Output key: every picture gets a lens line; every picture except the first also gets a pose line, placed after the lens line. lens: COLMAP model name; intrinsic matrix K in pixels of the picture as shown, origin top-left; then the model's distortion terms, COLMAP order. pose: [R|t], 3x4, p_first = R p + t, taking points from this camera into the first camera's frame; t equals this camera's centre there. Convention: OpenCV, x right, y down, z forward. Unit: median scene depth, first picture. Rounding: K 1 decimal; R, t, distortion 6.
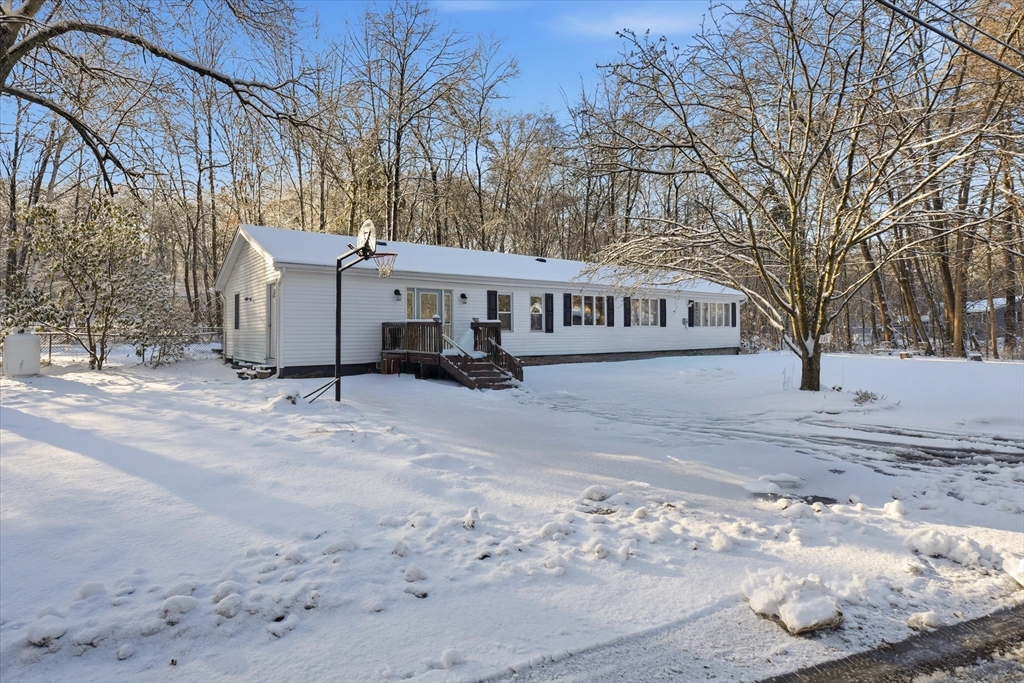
lens RADIAL K [[533.1, 0, 519.4], [0, 533.1, 336.2], [0, 0, 1]] dist [-0.001232, -0.000702]
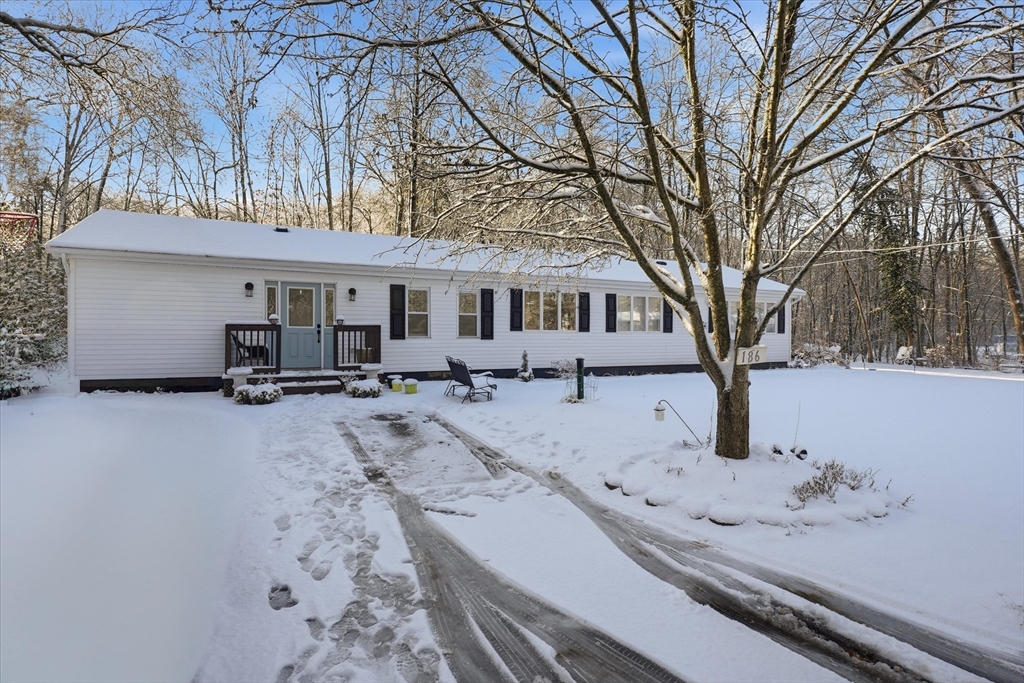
lens RADIAL K [[533.1, 0, 519.4], [0, 533.1, 336.2], [0, 0, 1]] dist [-0.001232, -0.000702]
pose [[0.982703, 0.005299, -0.185114, 0.249110], [-0.007341, 0.999920, -0.010348, -0.003886], [0.185045, 0.011528, 0.982662, 0.258977]]
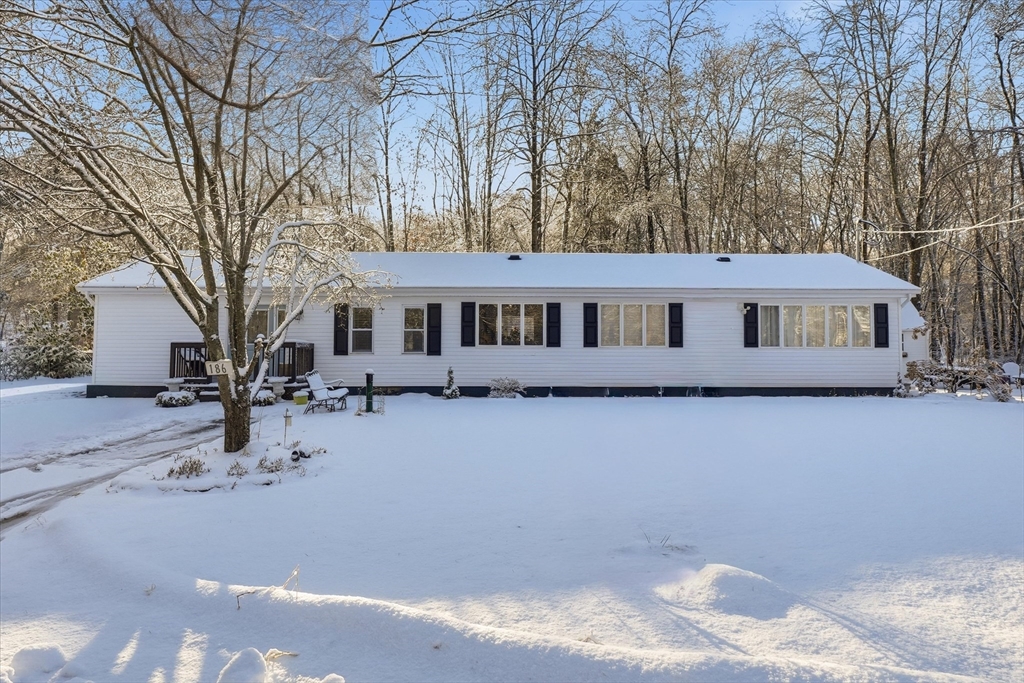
lens RADIAL K [[533.1, 0, 519.4], [0, 533.1, 336.2], [0, 0, 1]] dist [-0.001232, -0.000702]
pose [[0.790780, -0.018520, -0.611820, 0.623865], [-0.008221, 0.999131, -0.040869, -0.003857], [0.612045, 0.037348, 0.789941, 0.489155]]
